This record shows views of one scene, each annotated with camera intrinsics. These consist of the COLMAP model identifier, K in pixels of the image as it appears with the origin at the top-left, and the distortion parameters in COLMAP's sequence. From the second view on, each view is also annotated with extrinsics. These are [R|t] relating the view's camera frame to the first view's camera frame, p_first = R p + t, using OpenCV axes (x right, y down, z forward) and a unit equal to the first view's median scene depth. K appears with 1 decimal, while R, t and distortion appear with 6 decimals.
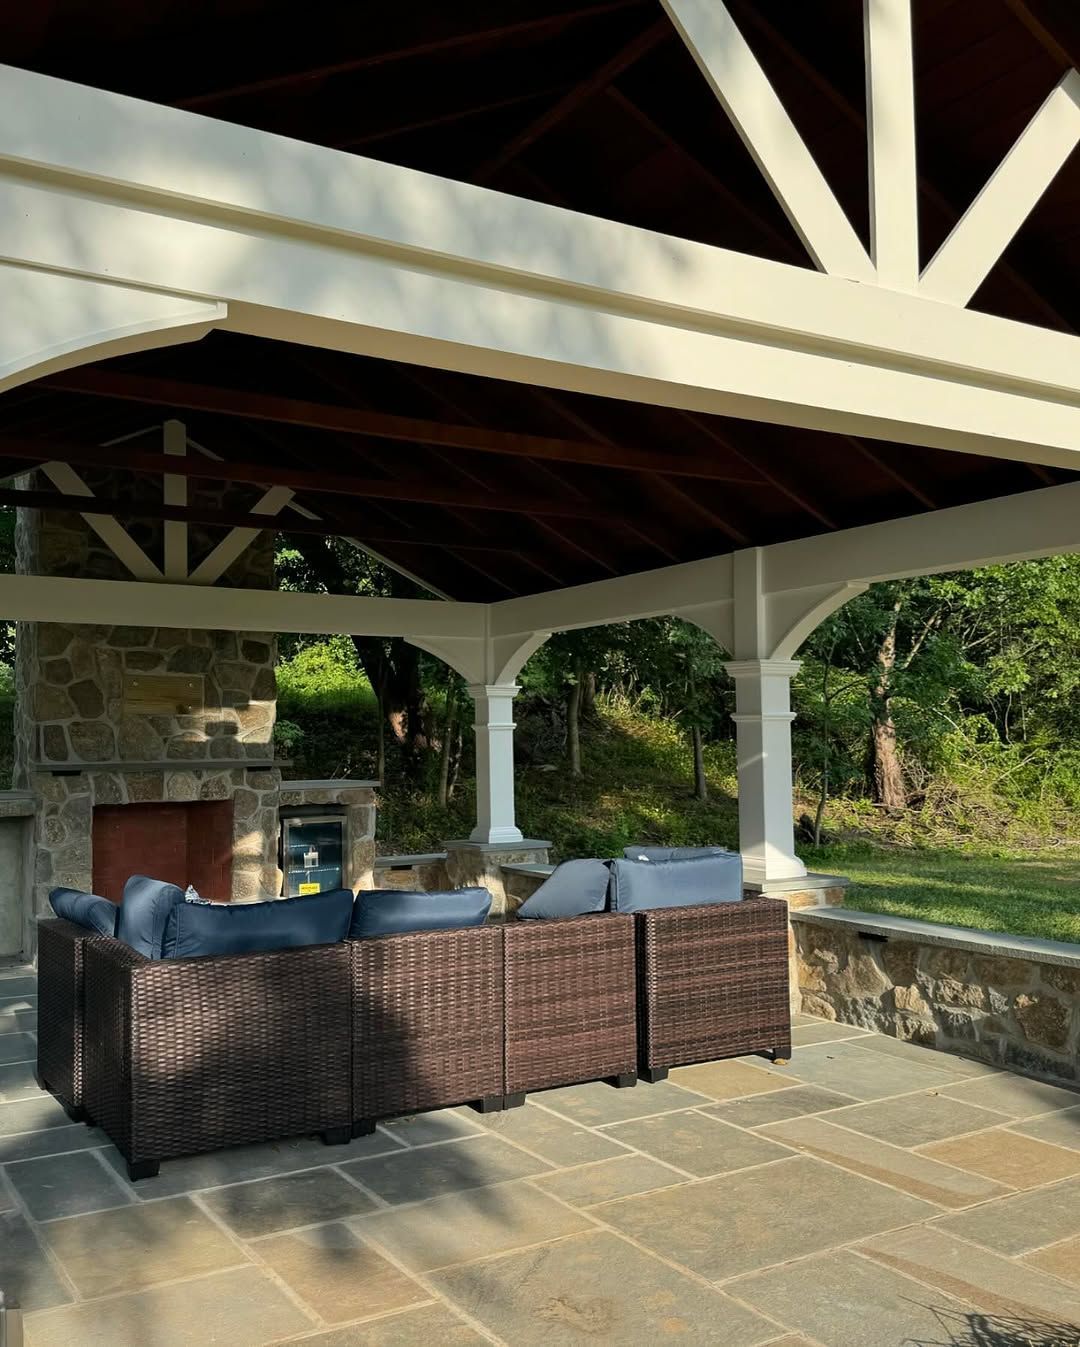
lens RADIAL K [[1249.7, 0, 542.1], [0, 1249.7, 700.8], [0, 0, 1]] dist [0.172793, -0.305548]
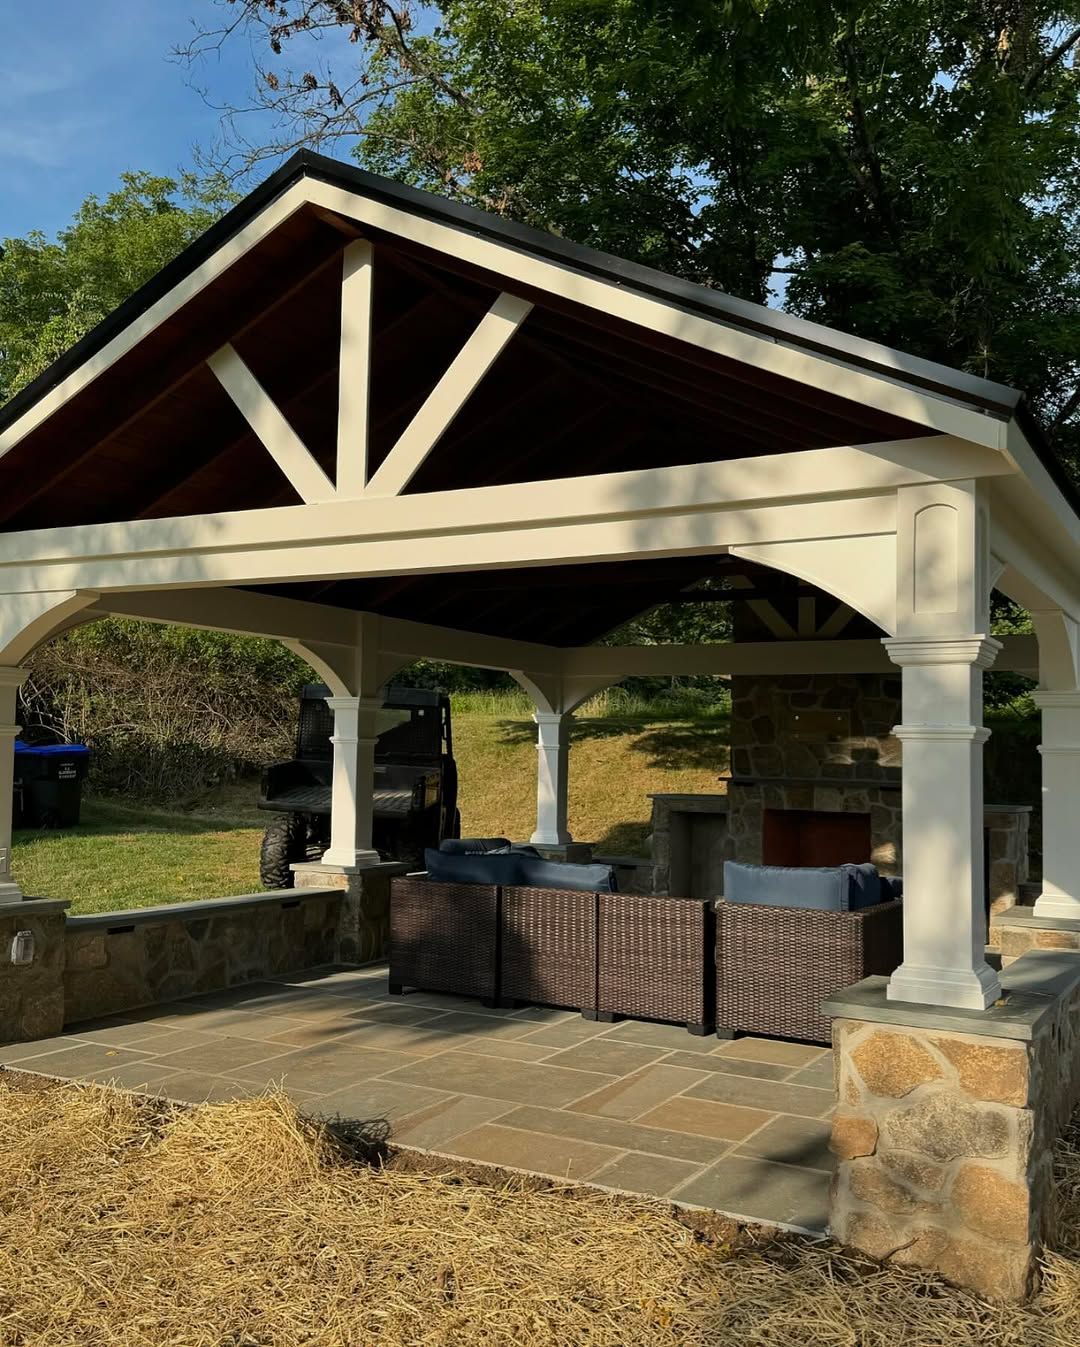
lens RADIAL K [[1249.7, 0, 542.1], [0, 1249.7, 700.8], [0, 0, 1]] dist [0.172793, -0.305548]
pose [[0.489459, -0.019712, -0.871803, 0.696934], [0.002554, 0.999773, -0.021172, -0.004675], [0.872023, 0.008136, 0.489398, 0.146761]]
